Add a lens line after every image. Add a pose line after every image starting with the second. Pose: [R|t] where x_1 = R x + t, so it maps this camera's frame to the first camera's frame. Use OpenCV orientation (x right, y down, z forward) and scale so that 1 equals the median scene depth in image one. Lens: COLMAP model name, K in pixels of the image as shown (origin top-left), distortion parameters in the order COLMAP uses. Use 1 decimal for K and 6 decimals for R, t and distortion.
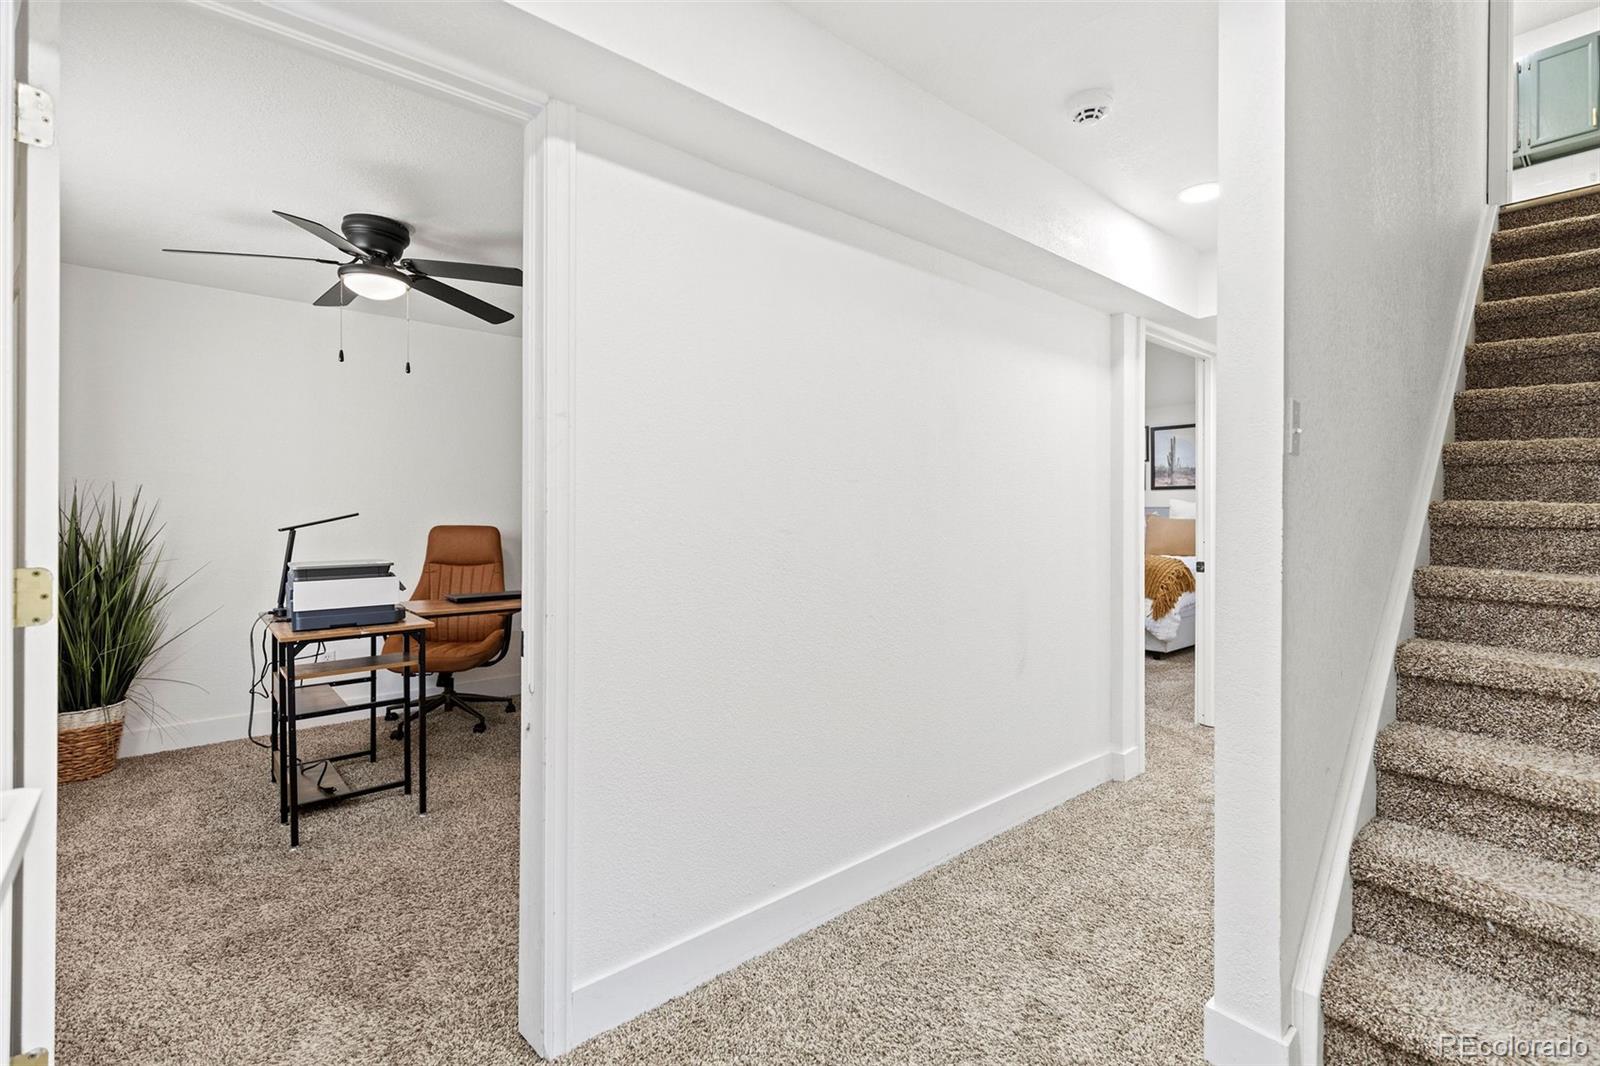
lens RADIAL K [[719.0, 0, 799.2], [0, 719.0, 522.8], [0, 0, 1]] dist [0.011057, -0.002422]
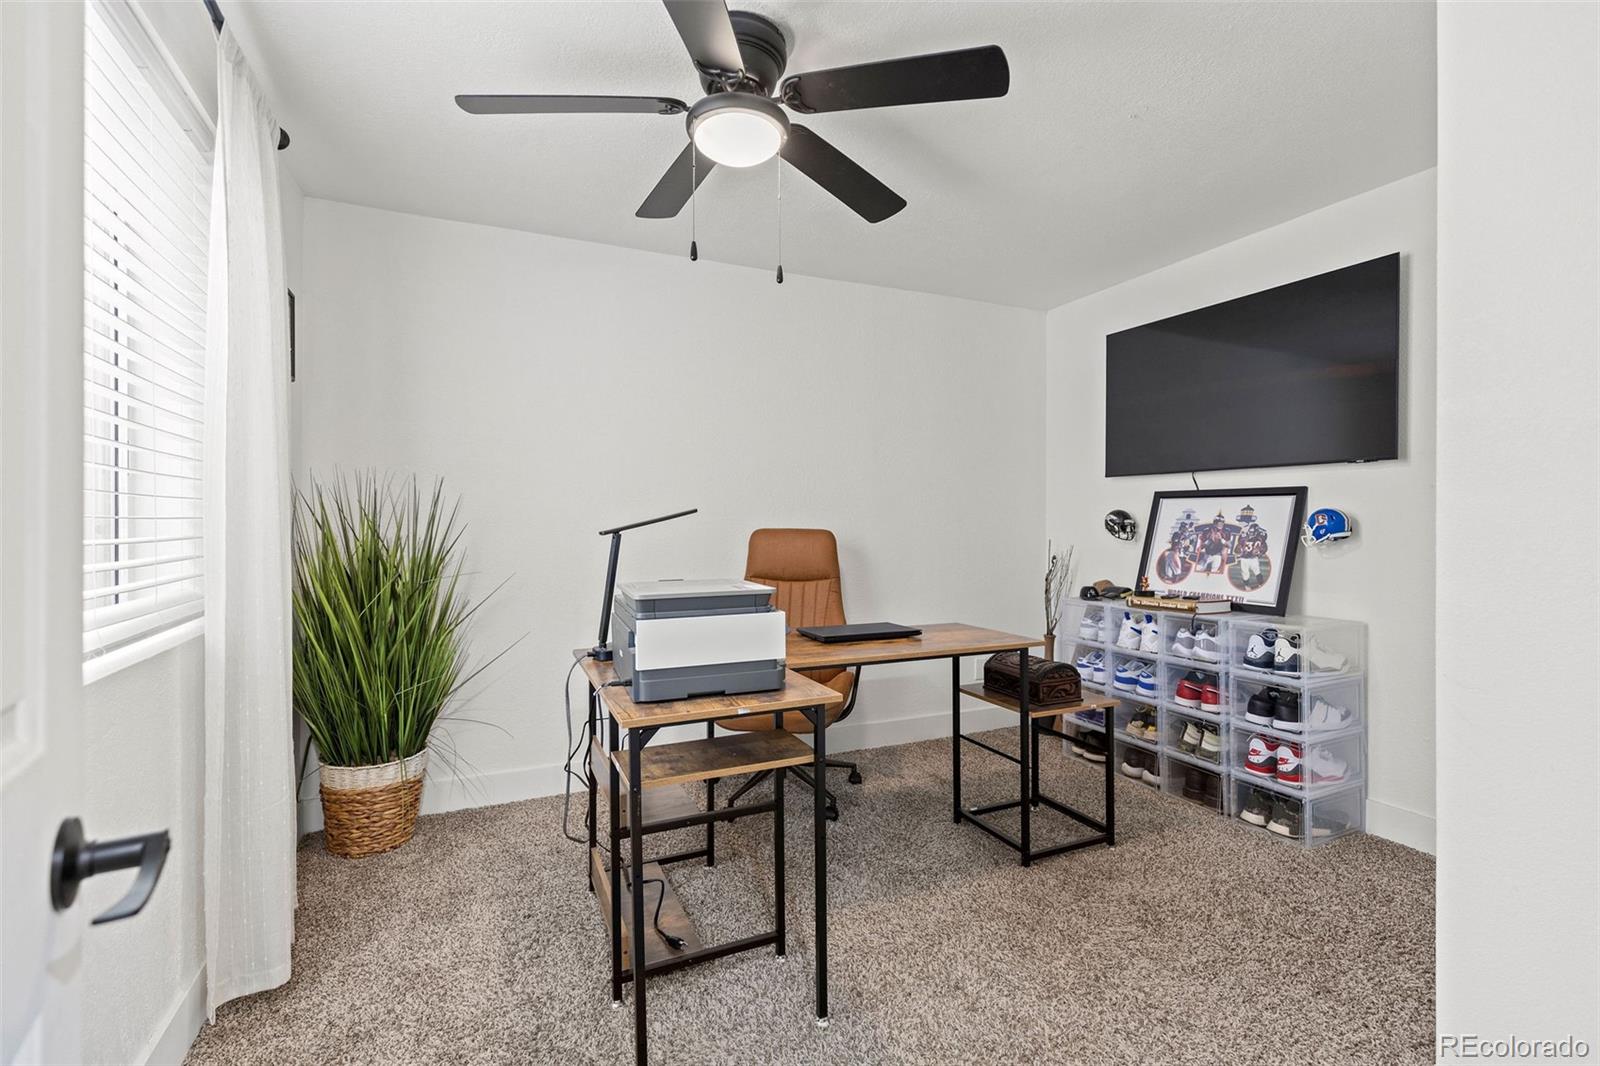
lens RADIAL K [[719.0, 0, 804.6], [0, 719.0, 533.6], [0, 0, 1]] dist [0.011057, -0.002422]
pose [[0.957478, 0.001329, -0.288505, -0.319617], [0.000936, 0.999970, 0.007714, 0.004879], [0.288506, -0.007656, 0.957447, 0.382388]]
